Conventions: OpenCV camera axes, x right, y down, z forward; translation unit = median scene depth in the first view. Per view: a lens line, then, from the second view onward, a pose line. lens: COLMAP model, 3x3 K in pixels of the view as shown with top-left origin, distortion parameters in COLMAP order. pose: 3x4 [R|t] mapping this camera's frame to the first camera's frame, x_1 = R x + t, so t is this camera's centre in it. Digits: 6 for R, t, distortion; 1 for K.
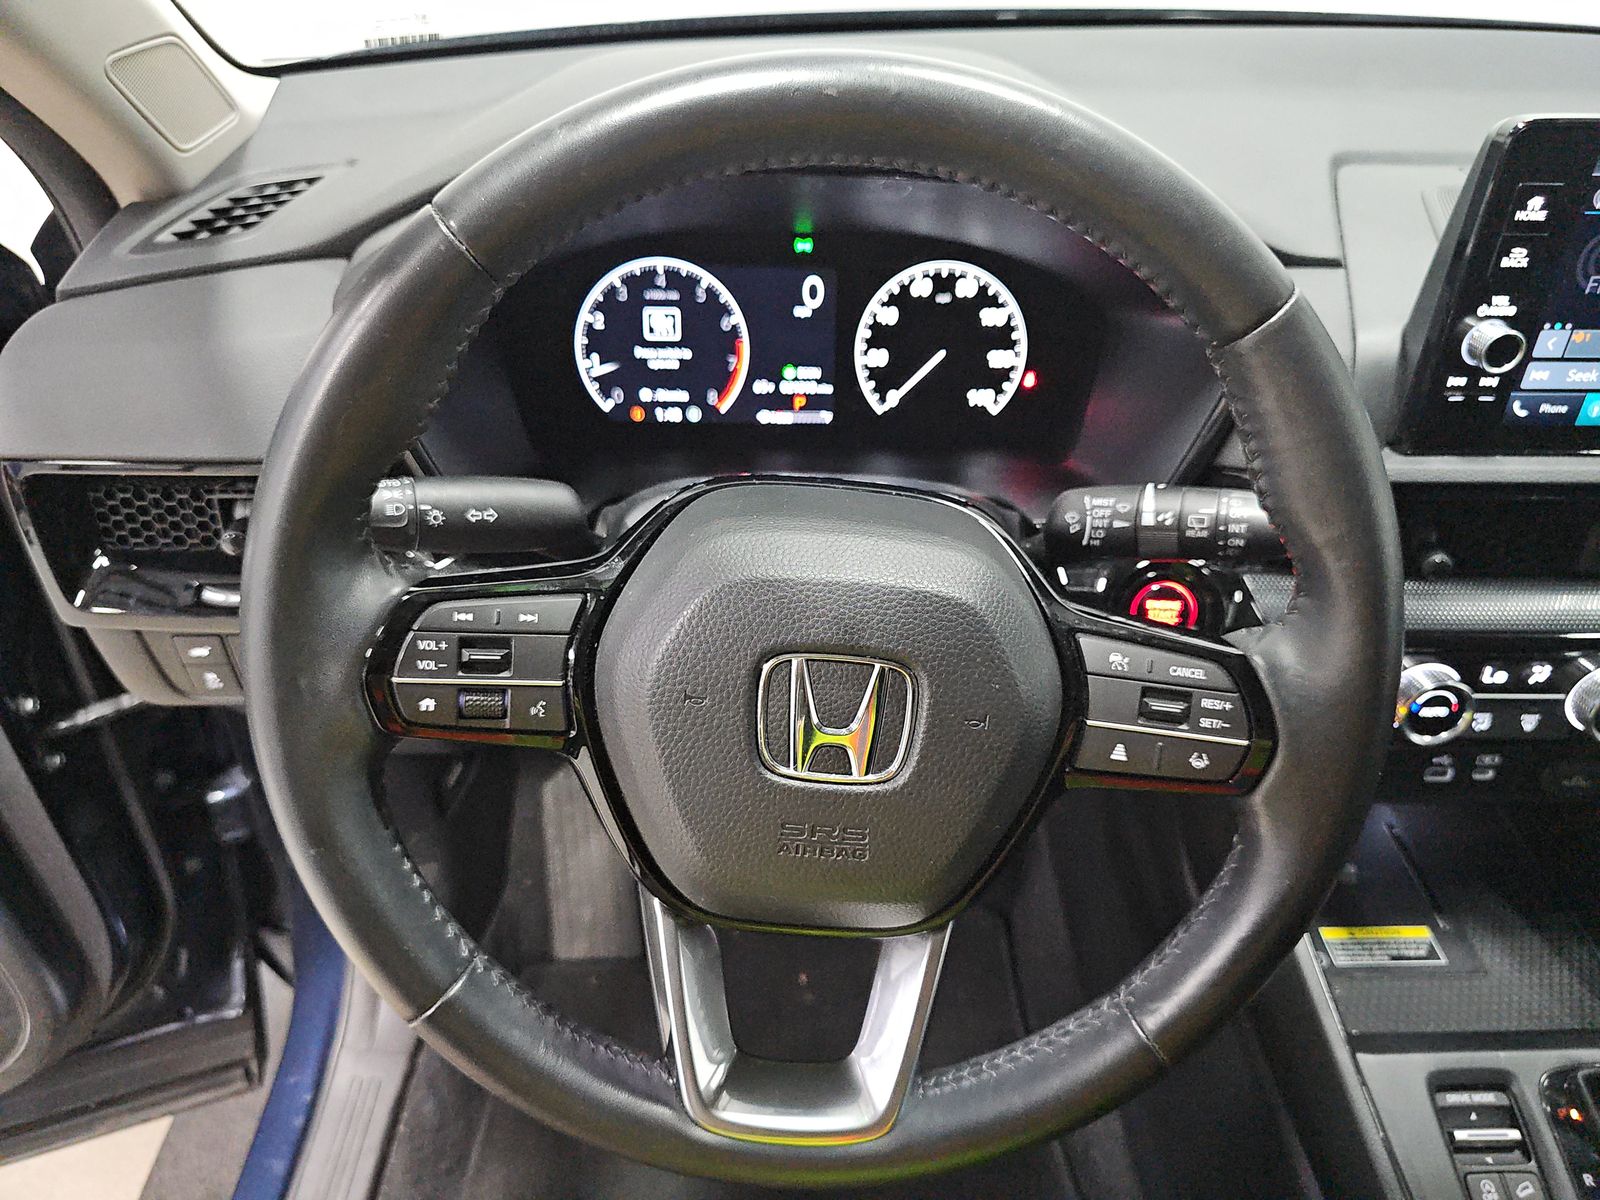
lens RADIAL K [[1063.9, 0, 714.5], [0, 1063.9, 616.1], [0, 0, 1]] dist [-0.004254, -0.004903]
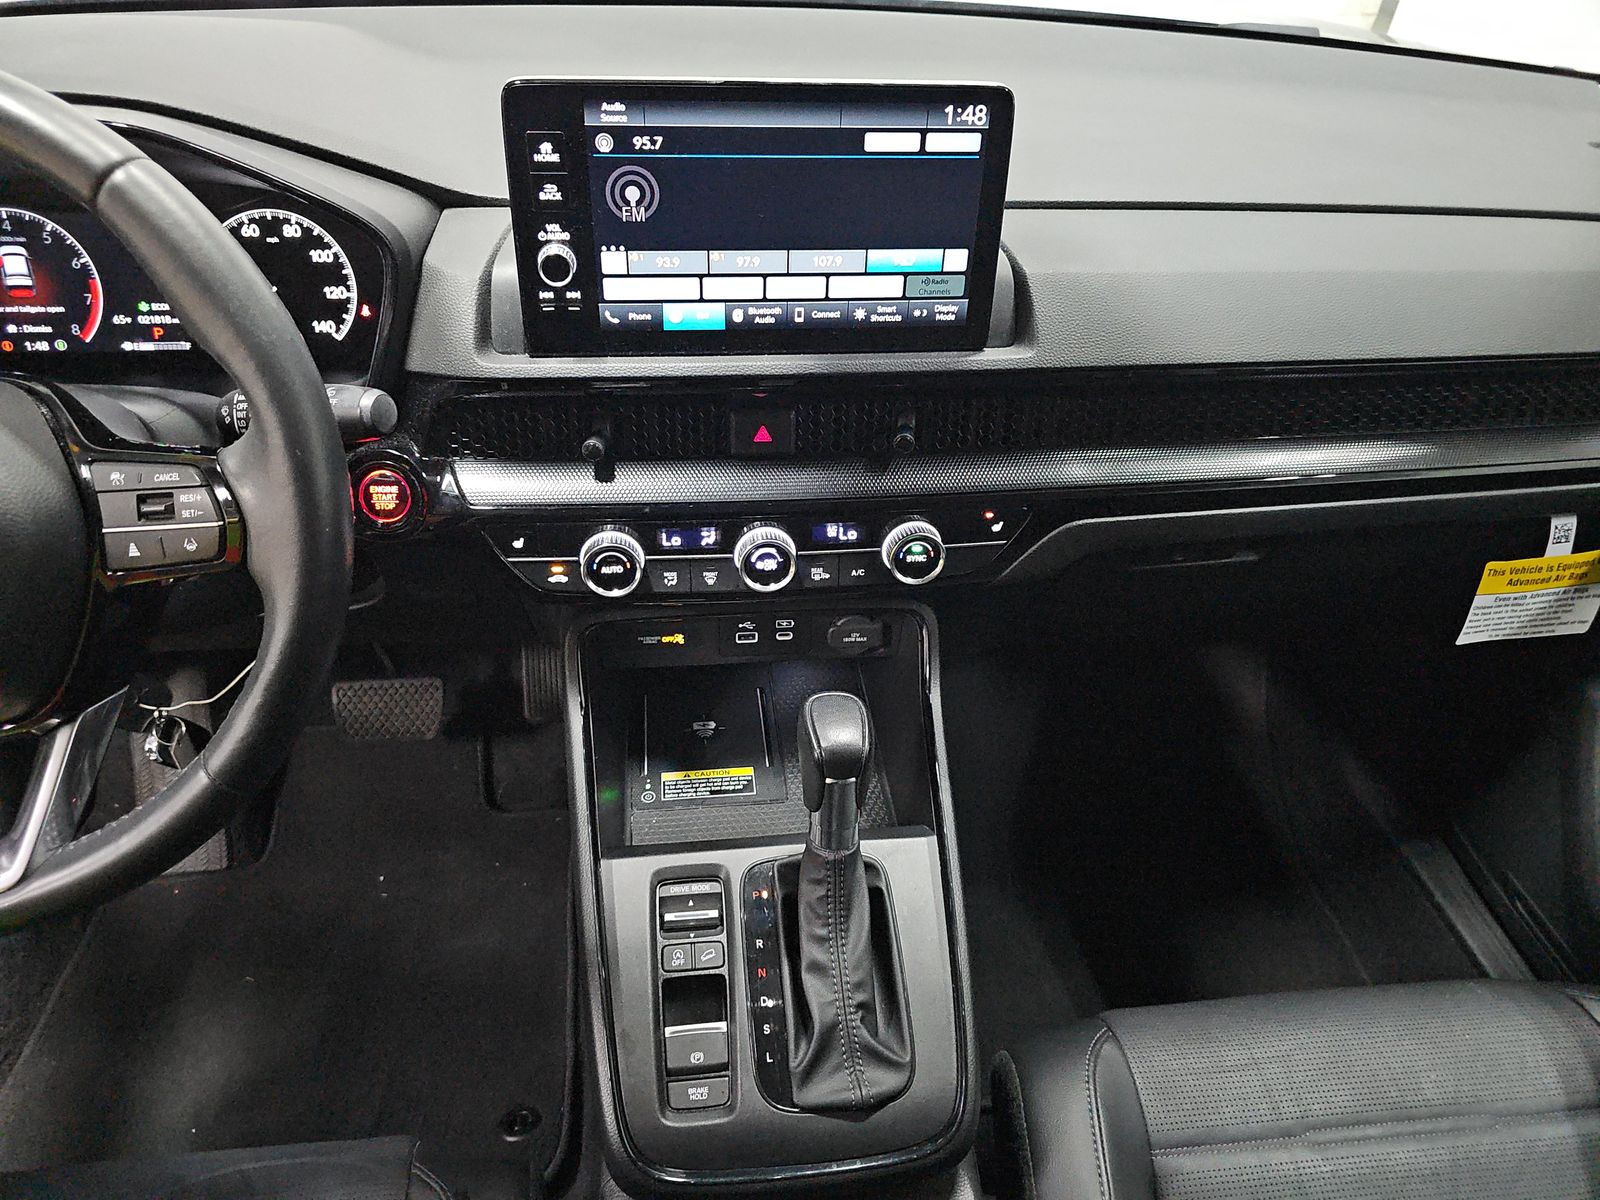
lens RADIAL K [[1063.9, 0, 833.1], [0, 1063.9, 608.1], [0, 0, 1]] dist [-0.004254, -0.004903]
pose [[0.993595, -0.039540, 0.105861, 0.684404], [0.038603, 0.999195, 0.010881, 0.111797], [-0.106206, -0.006725, 0.994321, -0.213138]]
